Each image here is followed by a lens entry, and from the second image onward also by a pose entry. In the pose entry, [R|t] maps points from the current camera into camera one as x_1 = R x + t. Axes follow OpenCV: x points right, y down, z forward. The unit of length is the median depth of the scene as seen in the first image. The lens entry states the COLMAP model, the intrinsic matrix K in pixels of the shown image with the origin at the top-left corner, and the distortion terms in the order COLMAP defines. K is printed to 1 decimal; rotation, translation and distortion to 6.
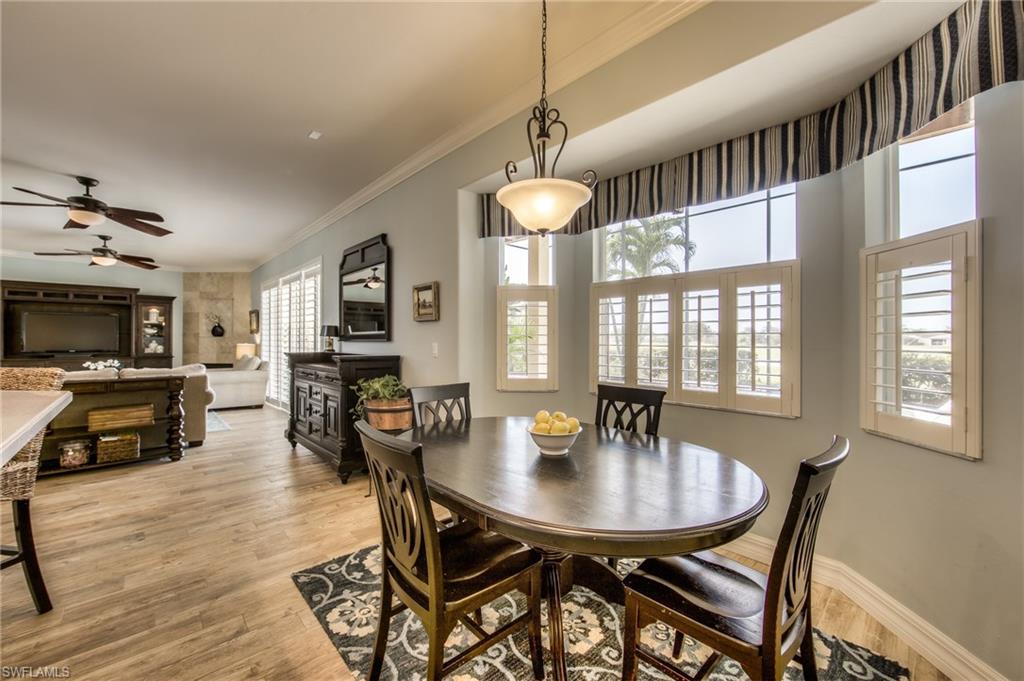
lens RADIAL K [[403.7, 0, 517.8], [0, 403.7, 338.4], [0, 0, 1]] dist [-0.004314, 0.000099]
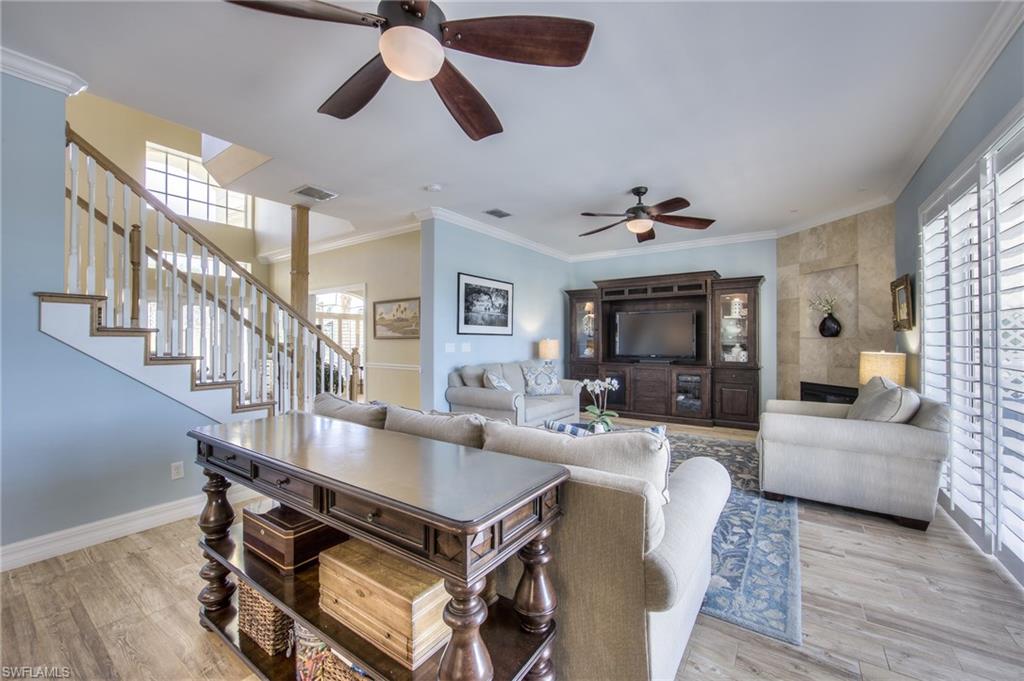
lens RADIAL K [[403.7, 0, 512.9], [0, 403.7, 336.4], [0, 0, 1]] dist [-0.004314, 0.000099]
pose [[0.203973, -0.011447, -0.978910, -0.320437], [0.004241, 0.999933, -0.010809, -0.001496], [0.978967, -0.001947, 0.204008, 0.508539]]
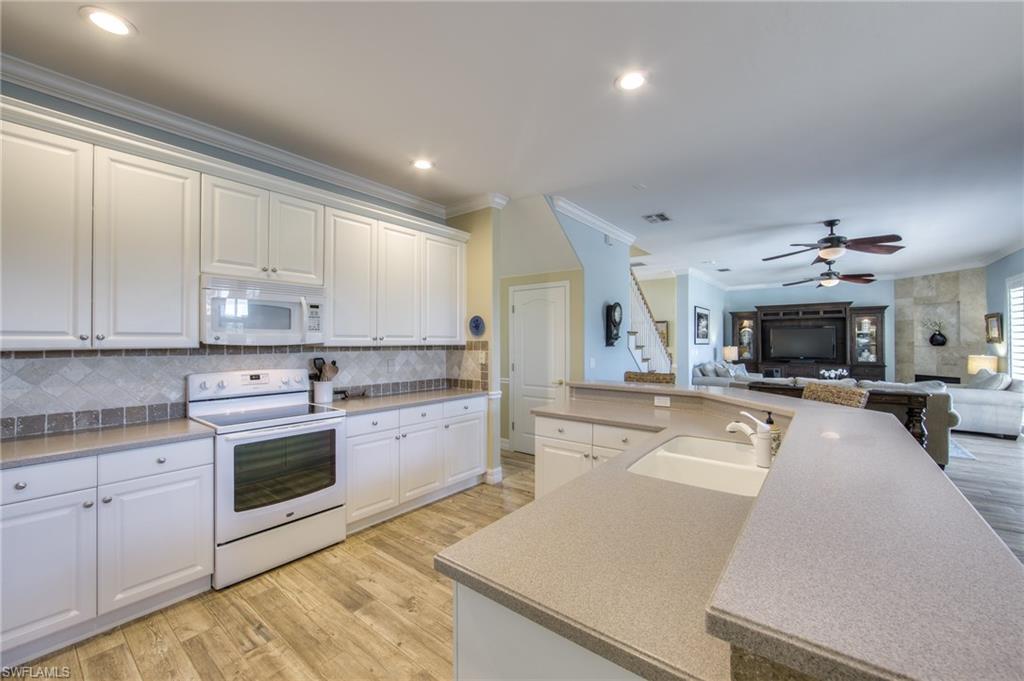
lens RADIAL K [[403.7, 0, 510.6], [0, 403.7, 337.7], [0, 0, 1]] dist [-0.004314, 0.000099]
pose [[0.149504, -0.013205, -0.988673, -0.012437], [0.005527, 0.999906, -0.012520, -0.018773], [0.988746, -0.003592, 0.149563, -0.070426]]
